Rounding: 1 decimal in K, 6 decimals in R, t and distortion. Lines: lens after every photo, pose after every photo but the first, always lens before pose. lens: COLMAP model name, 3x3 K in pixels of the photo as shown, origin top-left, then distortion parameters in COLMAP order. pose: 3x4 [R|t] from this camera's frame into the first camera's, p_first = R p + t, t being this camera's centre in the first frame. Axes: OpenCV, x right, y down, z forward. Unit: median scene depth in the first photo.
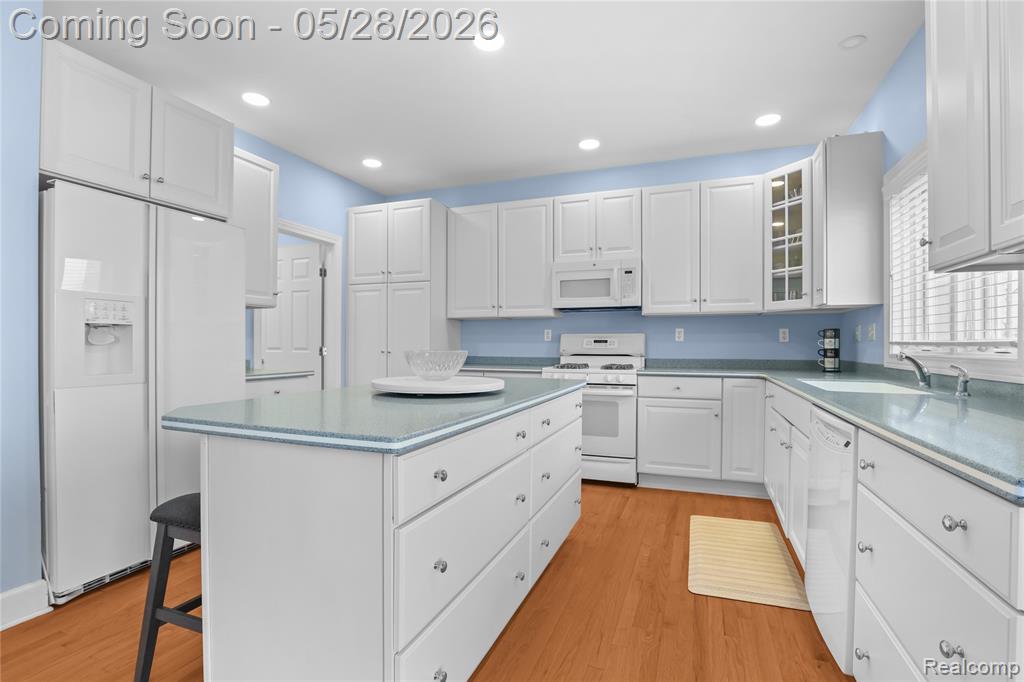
lens RADIAL K [[483.4, 0, 514.5], [0, 483.4, 345.4], [0, 0, 1]] dist [-0.042027, 0.006041]
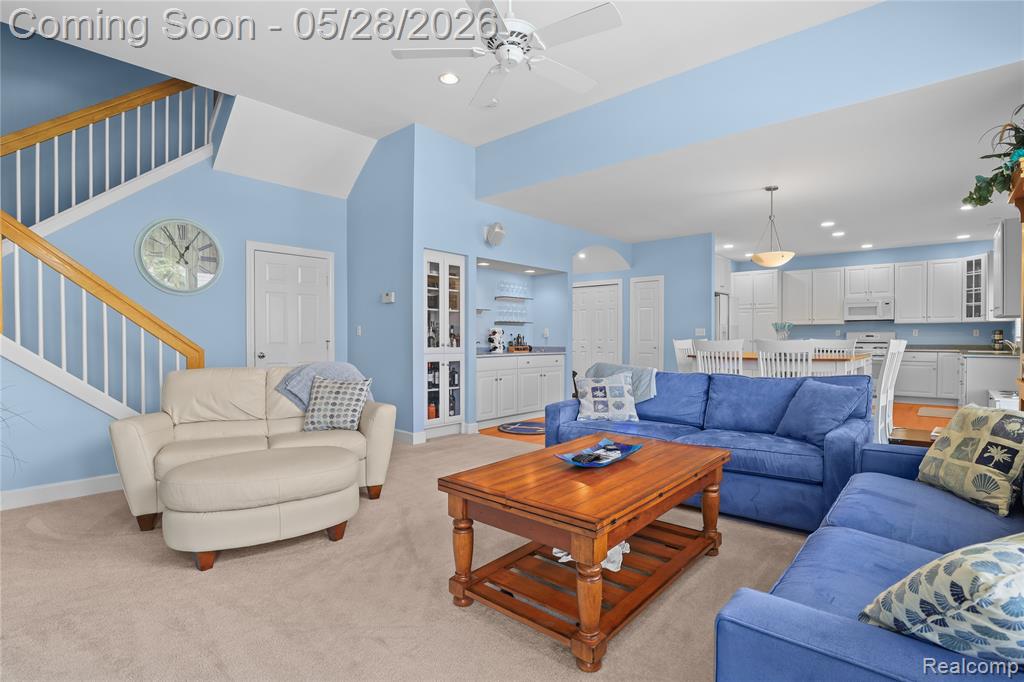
lens RADIAL K [[483.4, 0, 519.9], [0, 483.4, 345.2], [0, 0, 1]] dist [-0.042027, 0.006041]
pose [[0.927534, 0.004677, -0.373708, -0.539110], [-0.001012, 0.999949, 0.010003, 0.014339], [0.373736, -0.008900, 0.927492, -1.703701]]
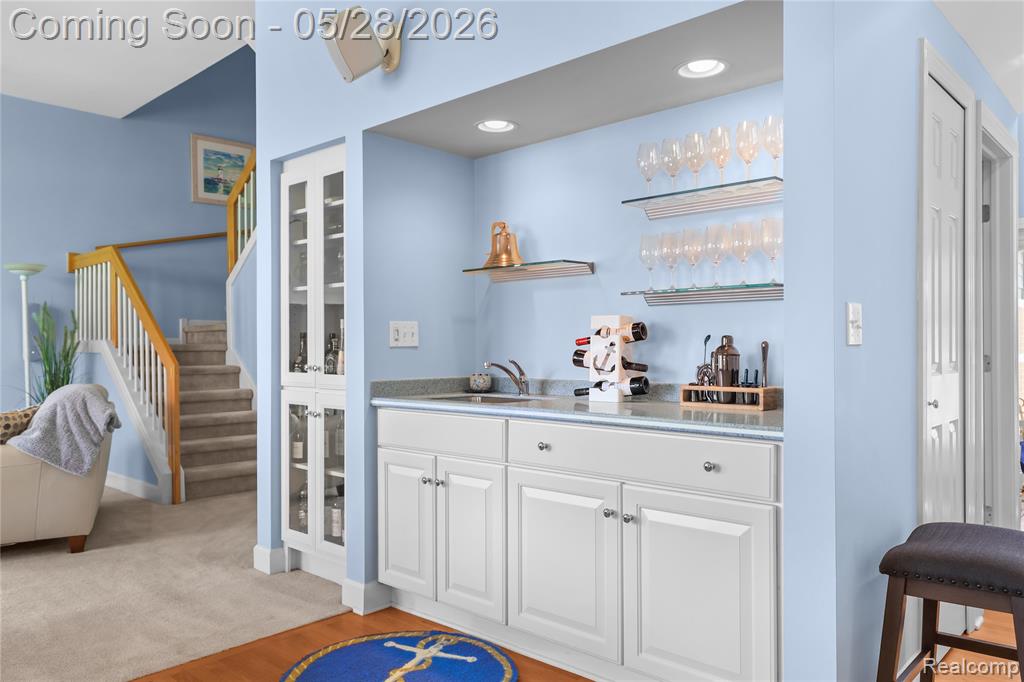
lens RADIAL K [[752.3, 0, 505.5], [0, 752.3, 342.6], [0, 0, 1]] dist [-0.001425, 0.004862]
pose [[-0.394920, -0.010863, -0.918651, -0.507263], [-0.004631, 0.999941, -0.009833, 0.003981], [0.918704, 0.000371, -0.394947, 0.172441]]
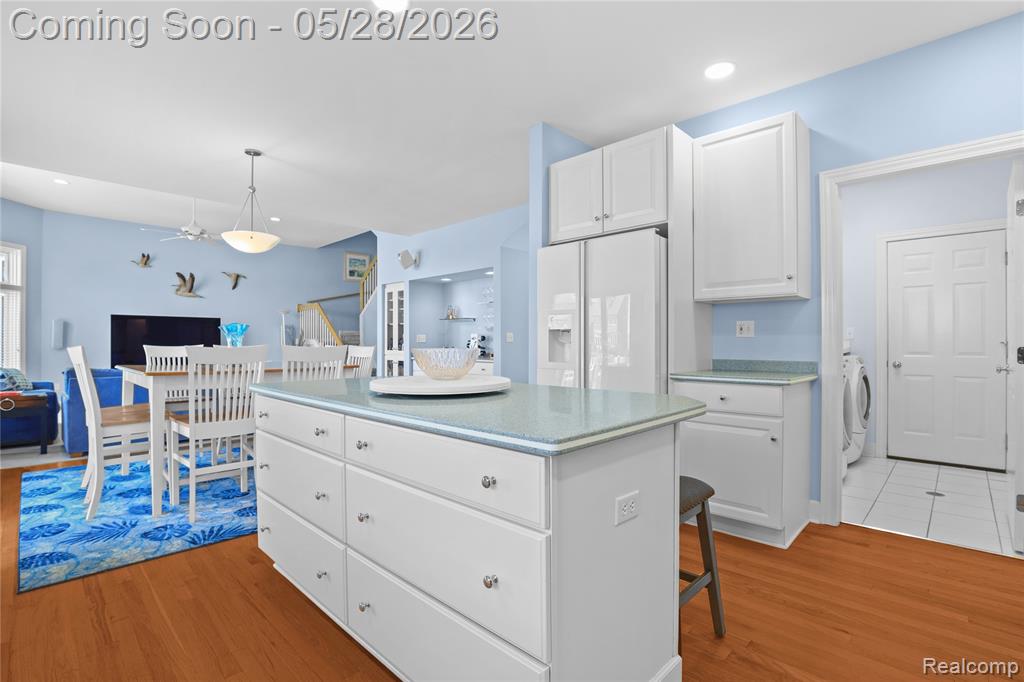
lens RADIAL K [[483.4, 0, 517.3], [0, 483.4, 337.3], [0, 0, 1]] dist [-0.042027, 0.006041]
pose [[-0.397071, -0.014616, -0.917672, 0.375306], [-0.006003, 0.999893, -0.013329, 0.003955], [0.917768, 0.000216, -0.397116, 0.855356]]
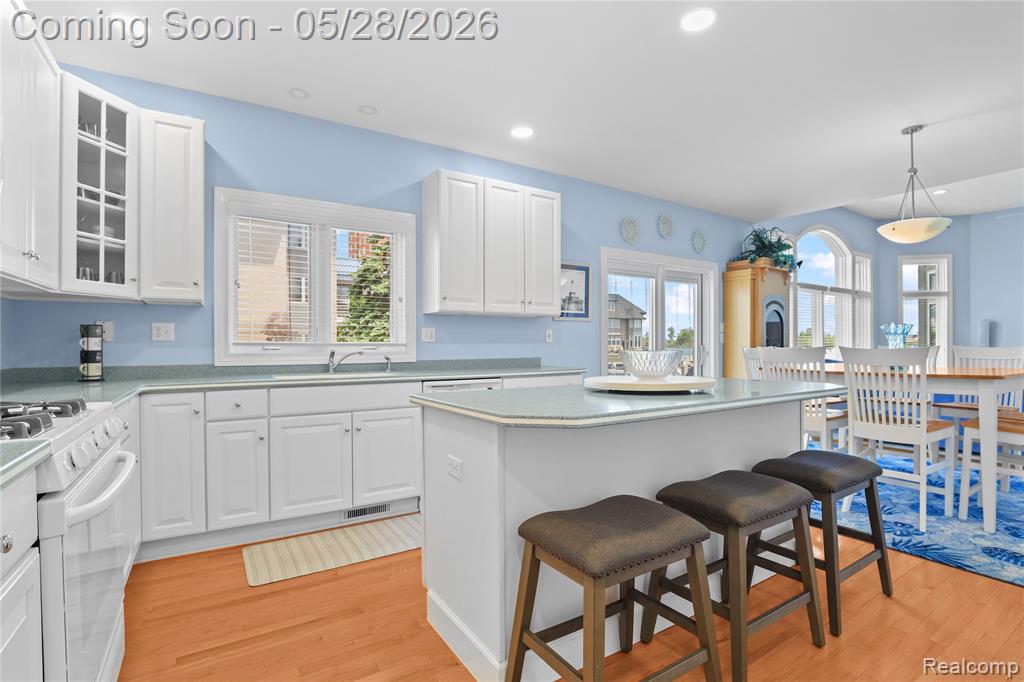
lens RADIAL K [[483.4, 0, 513.4], [0, 483.4, 350.8], [0, 0, 1]] dist [-0.042027, 0.006041]
pose [[-0.788581, -0.005400, 0.614907, -0.313226], [0.006679, 0.999827, 0.017347, -0.001509], [-0.614895, 0.017787, -0.788409, 1.122238]]
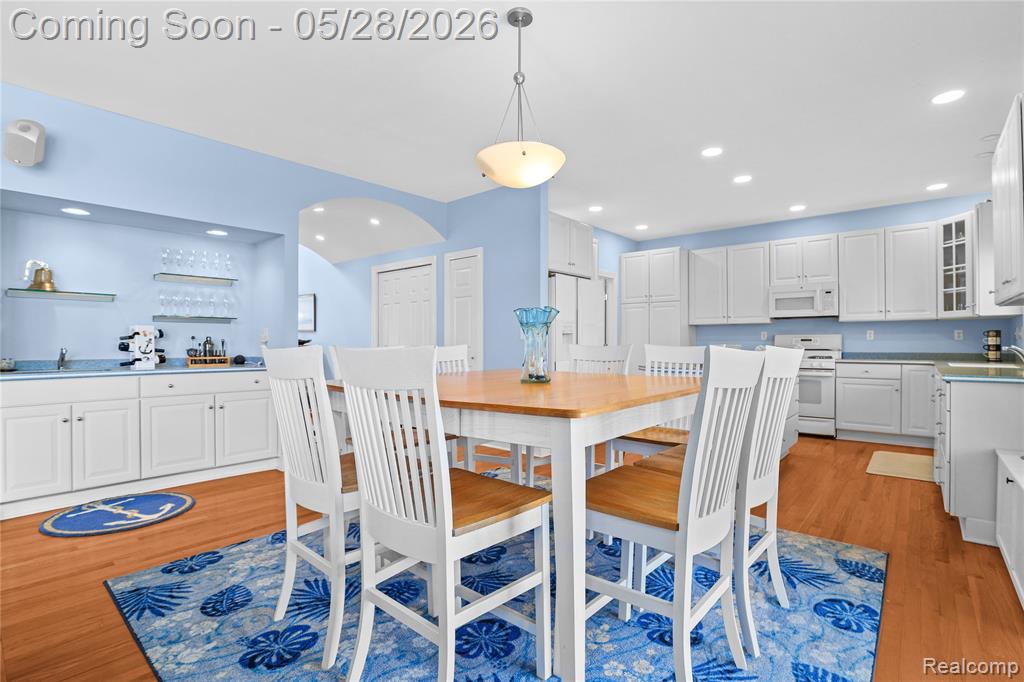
lens RADIAL K [[483.4, 0, 511.4], [0, 483.4, 340.5], [0, 0, 1]] dist [-0.042027, 0.006041]
pose [[0.935732, -0.003487, -0.352693, -0.167437], [-0.000489, 0.999937, -0.011182, 0.010302], [0.352710, 0.010636, 0.935672, -0.738236]]
